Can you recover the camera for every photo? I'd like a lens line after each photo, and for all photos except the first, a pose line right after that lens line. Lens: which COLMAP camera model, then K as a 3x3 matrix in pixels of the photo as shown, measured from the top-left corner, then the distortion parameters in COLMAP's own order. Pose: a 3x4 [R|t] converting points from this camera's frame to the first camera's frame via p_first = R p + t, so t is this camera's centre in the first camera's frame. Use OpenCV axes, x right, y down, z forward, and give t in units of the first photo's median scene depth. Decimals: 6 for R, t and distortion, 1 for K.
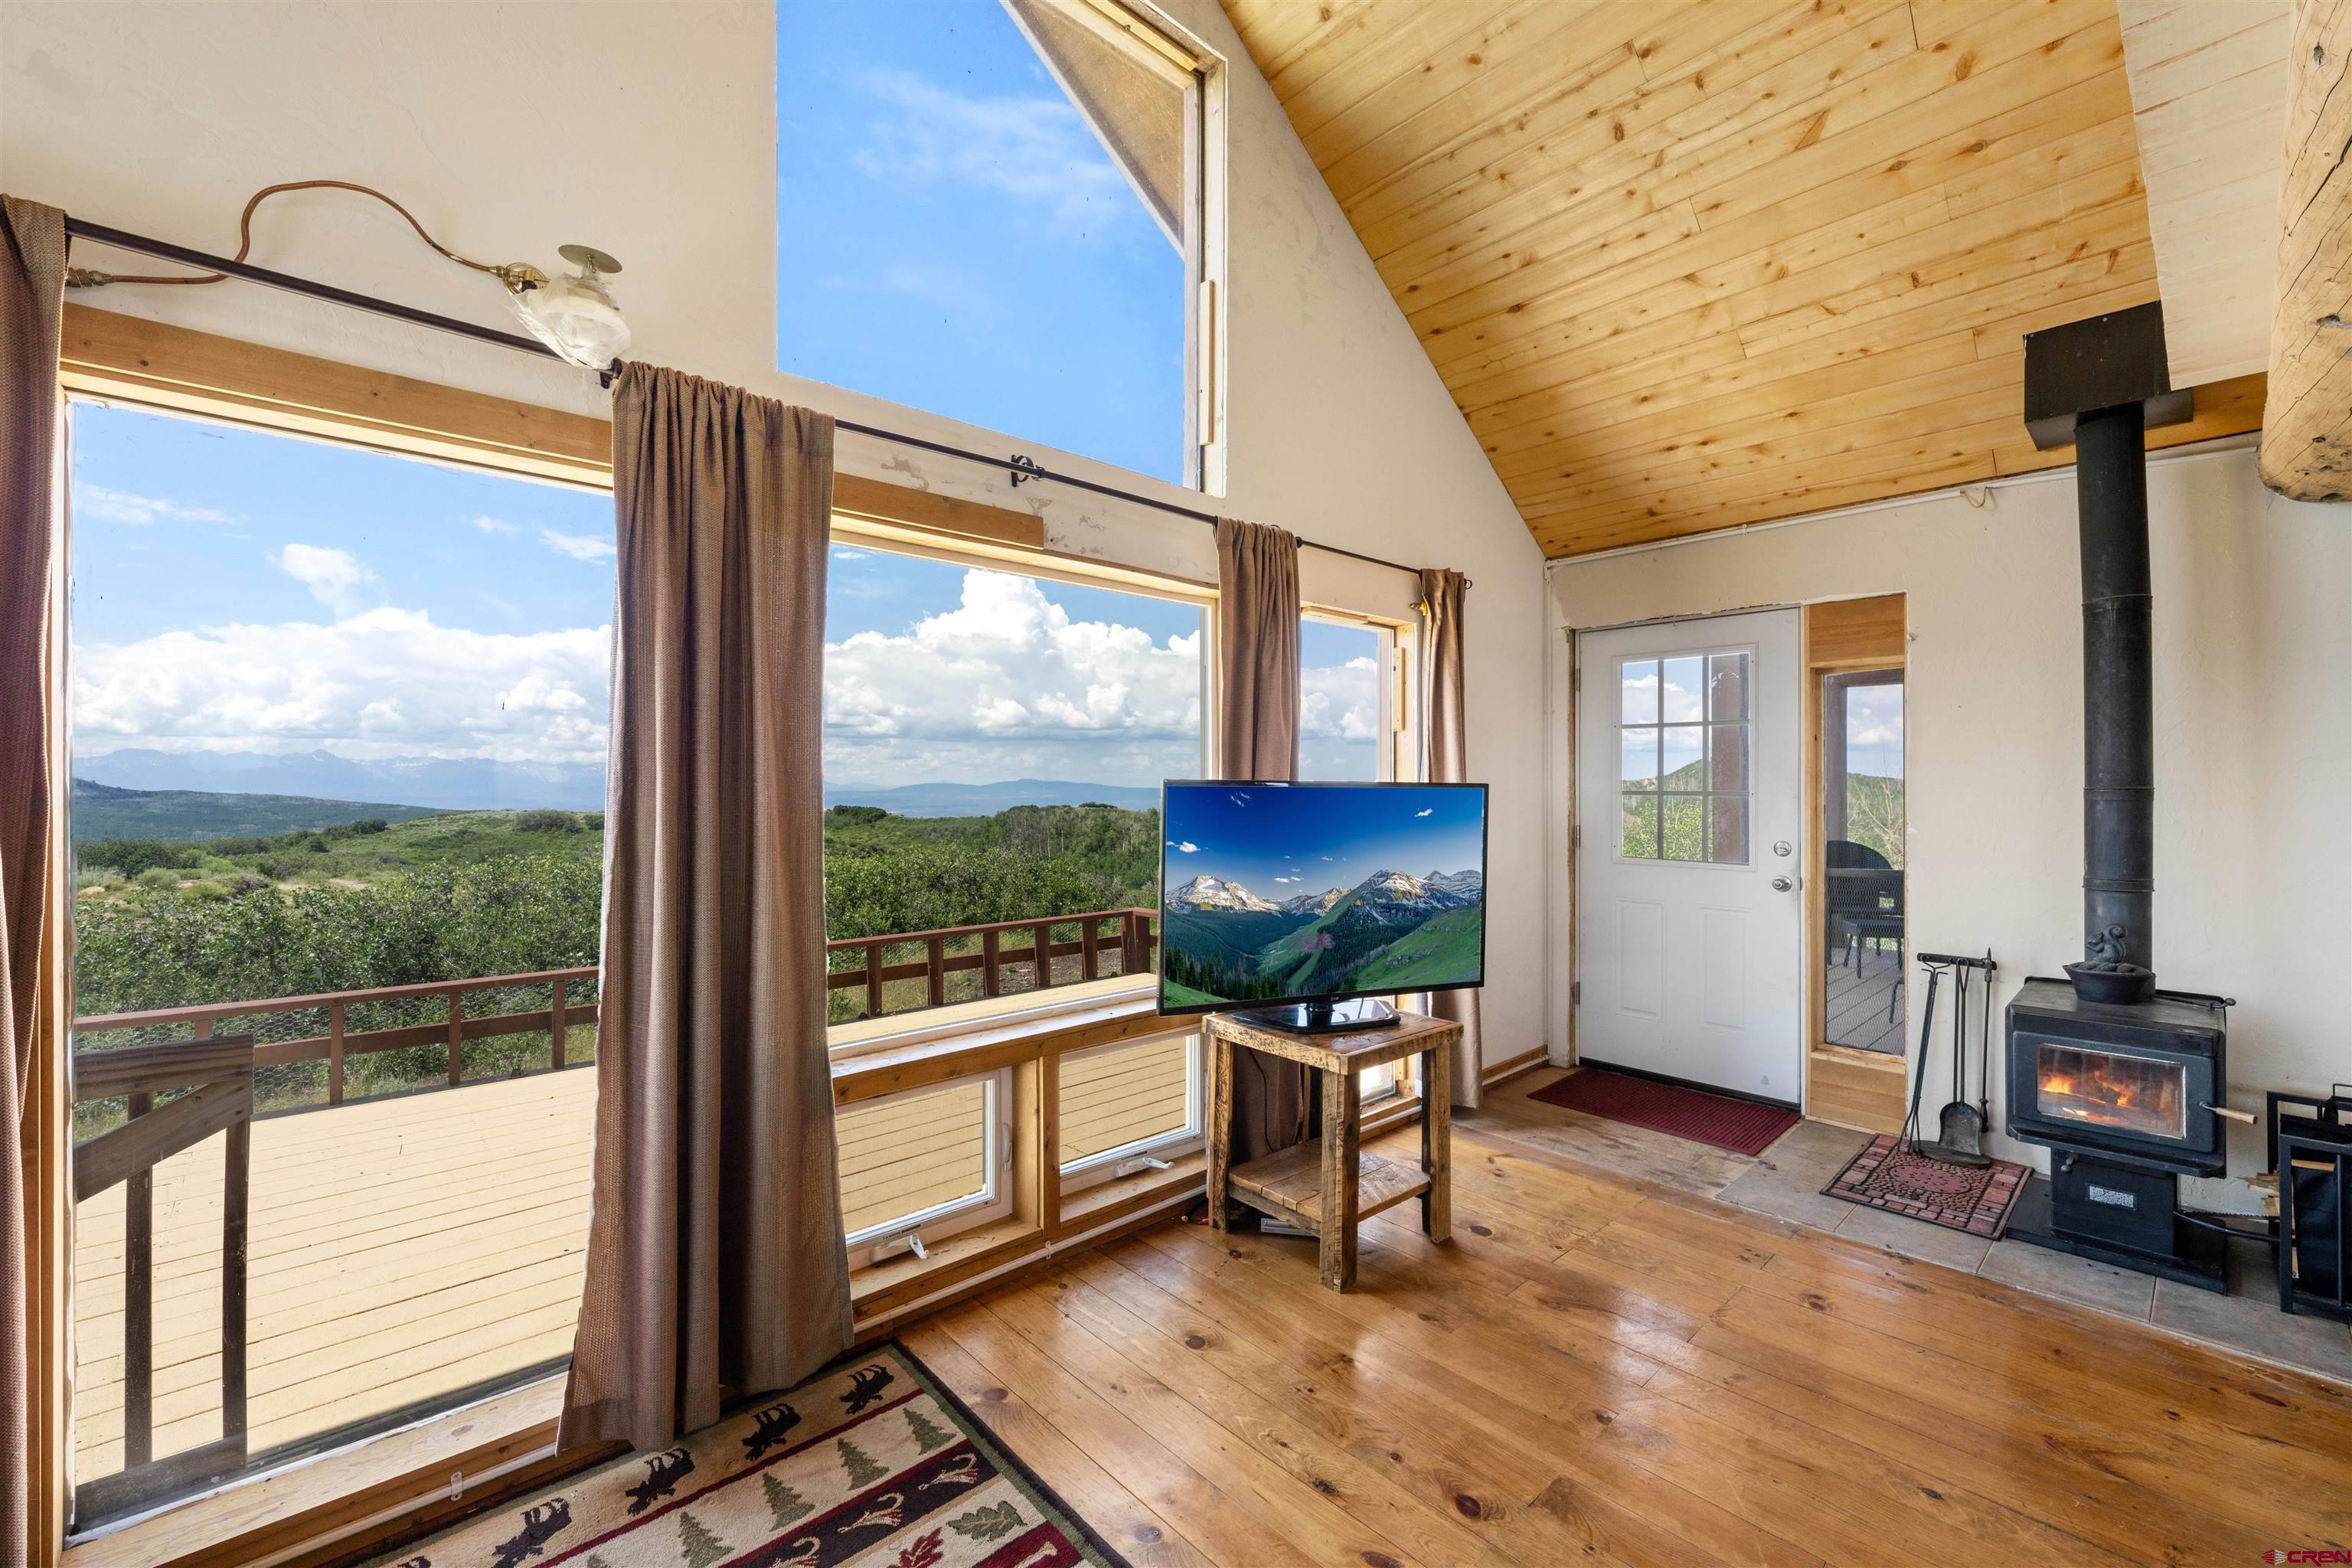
lens RADIAL K [[973.4, 0, 1169.9], [0, 973.4, 783.4], [0, 0, 1]] dist [-0.001929, 0.000087]
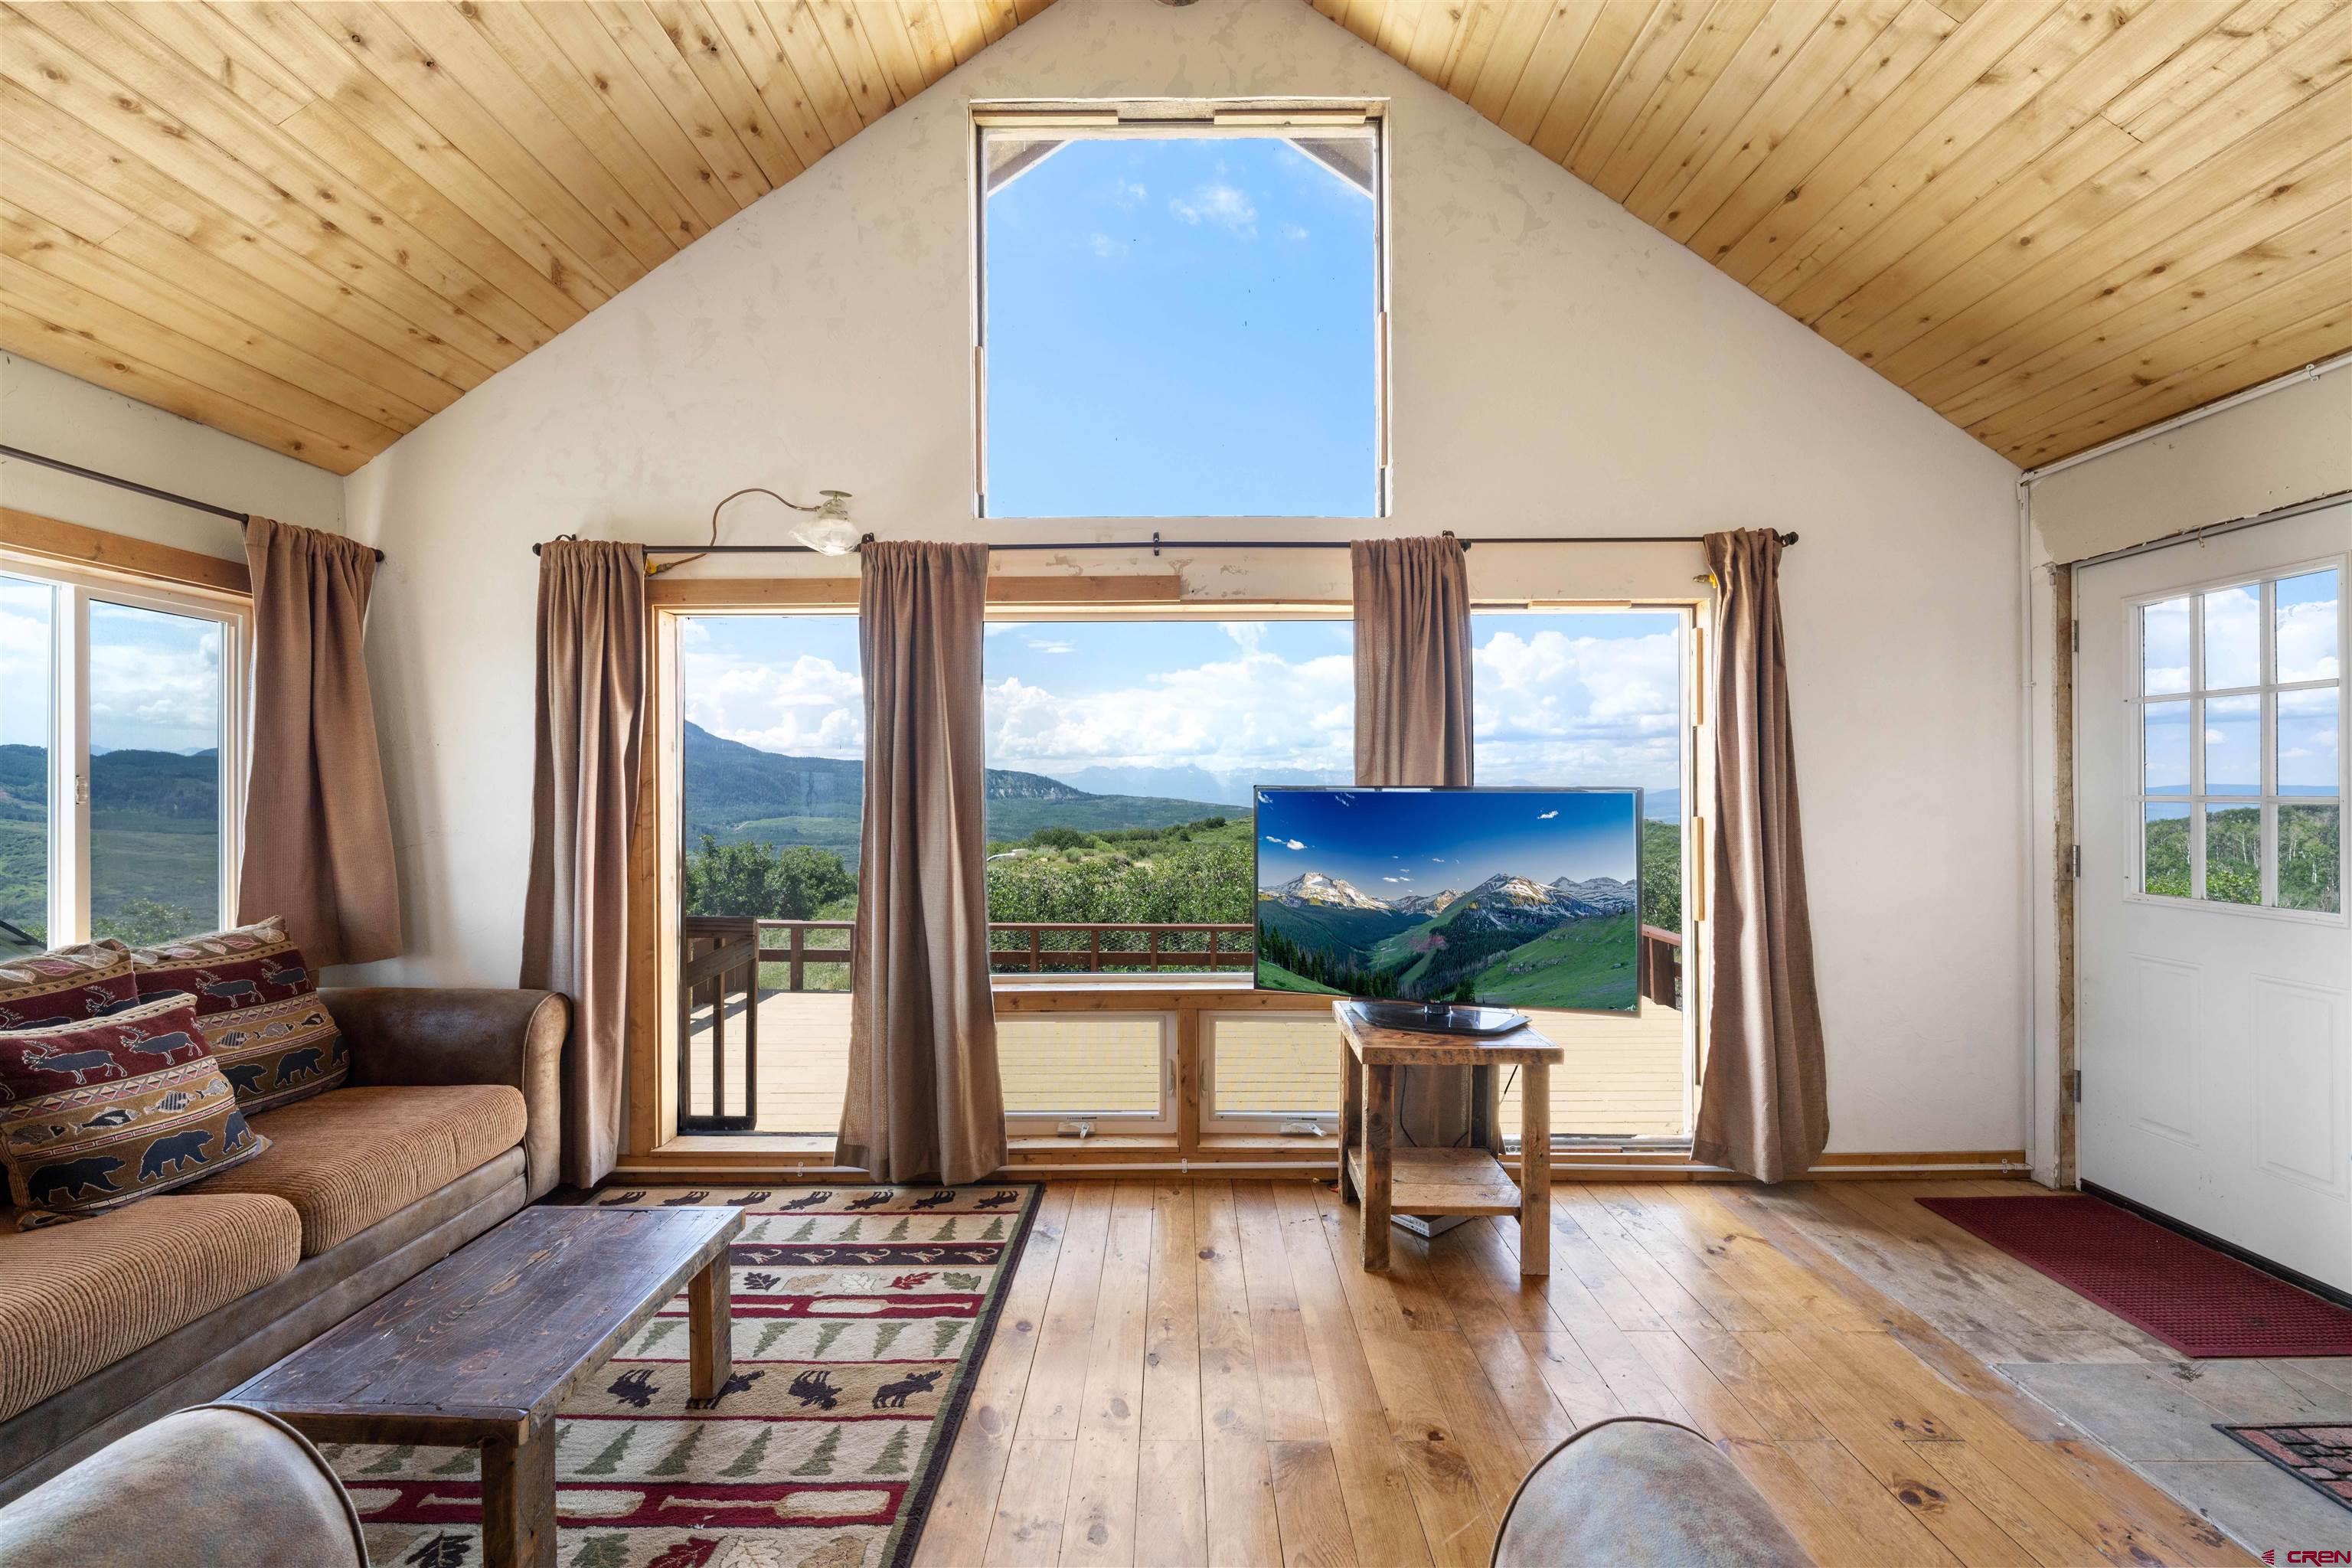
lens RADIAL K [[973.4, 0, 1157.4], [0, 973.4, 788.3], [0, 0, 1]] dist [-0.001929, 0.000087]
pose [[0.730852, -0.004273, -0.682522, 0.617049], [0.004544, 0.999989, -0.001395, 0.000687], [0.682521, -0.002082, 0.730863, 0.063566]]
